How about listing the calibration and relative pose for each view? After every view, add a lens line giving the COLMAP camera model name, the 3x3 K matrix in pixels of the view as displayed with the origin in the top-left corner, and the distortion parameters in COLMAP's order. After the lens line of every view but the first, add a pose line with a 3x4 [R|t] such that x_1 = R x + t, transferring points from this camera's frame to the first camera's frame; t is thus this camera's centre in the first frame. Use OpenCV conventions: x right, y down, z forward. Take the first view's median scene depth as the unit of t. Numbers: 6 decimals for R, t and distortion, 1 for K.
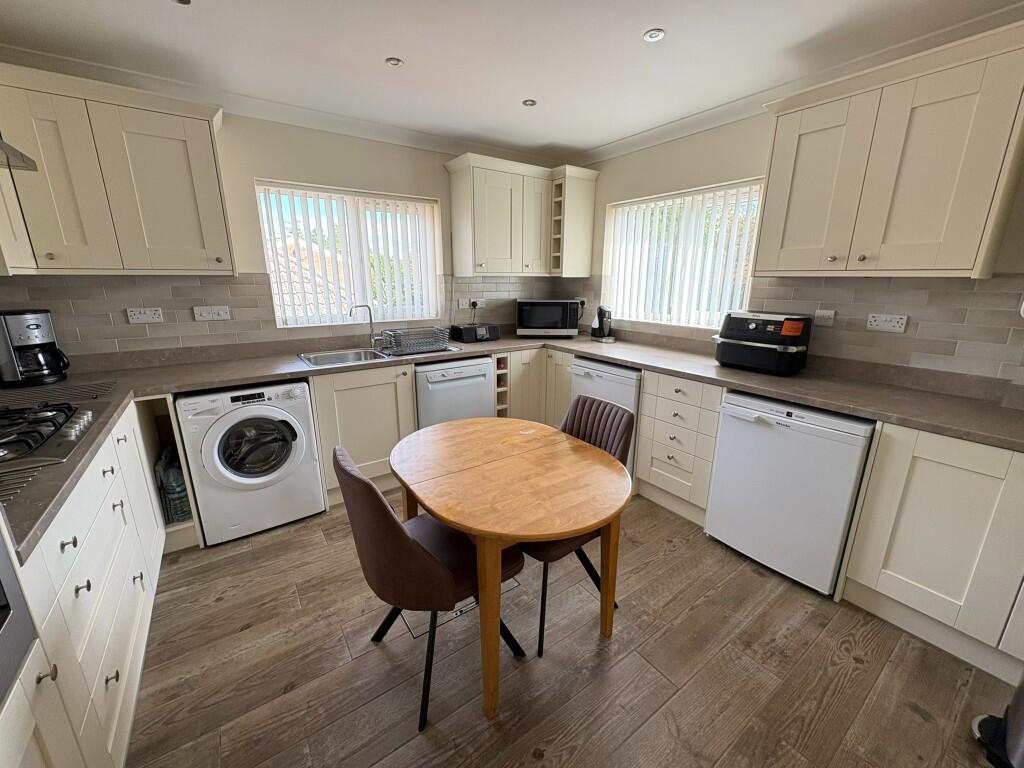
lens RADIAL K [[407.4, 0, 509.0], [0, 407.4, 384.1], [0, 0, 1]] dist [-0.000941, 0.000489]
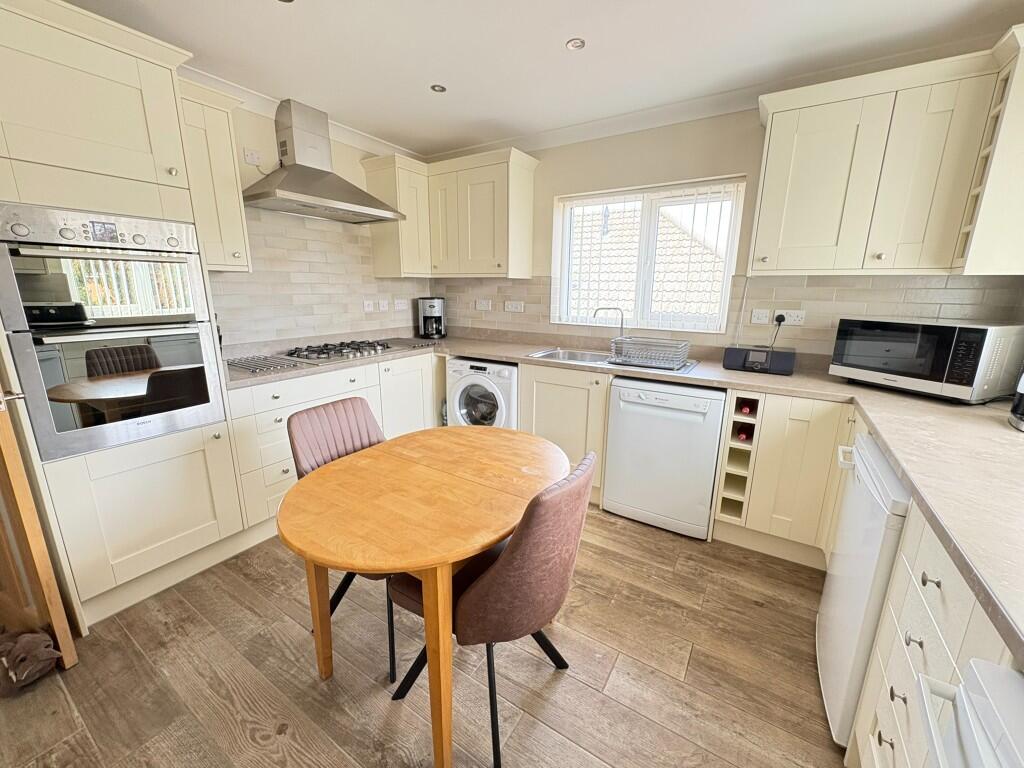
lens RADIAL K [[407.4, 0, 511.0], [0, 407.4, 382.9], [0, 0, 1]] dist [-0.000941, 0.000489]
pose [[0.384113, 0.212754, -0.898439, 0.527006], [-0.243286, 0.962022, 0.123798, -0.097525], [0.890657, 0.171026, 0.421285, 0.480477]]
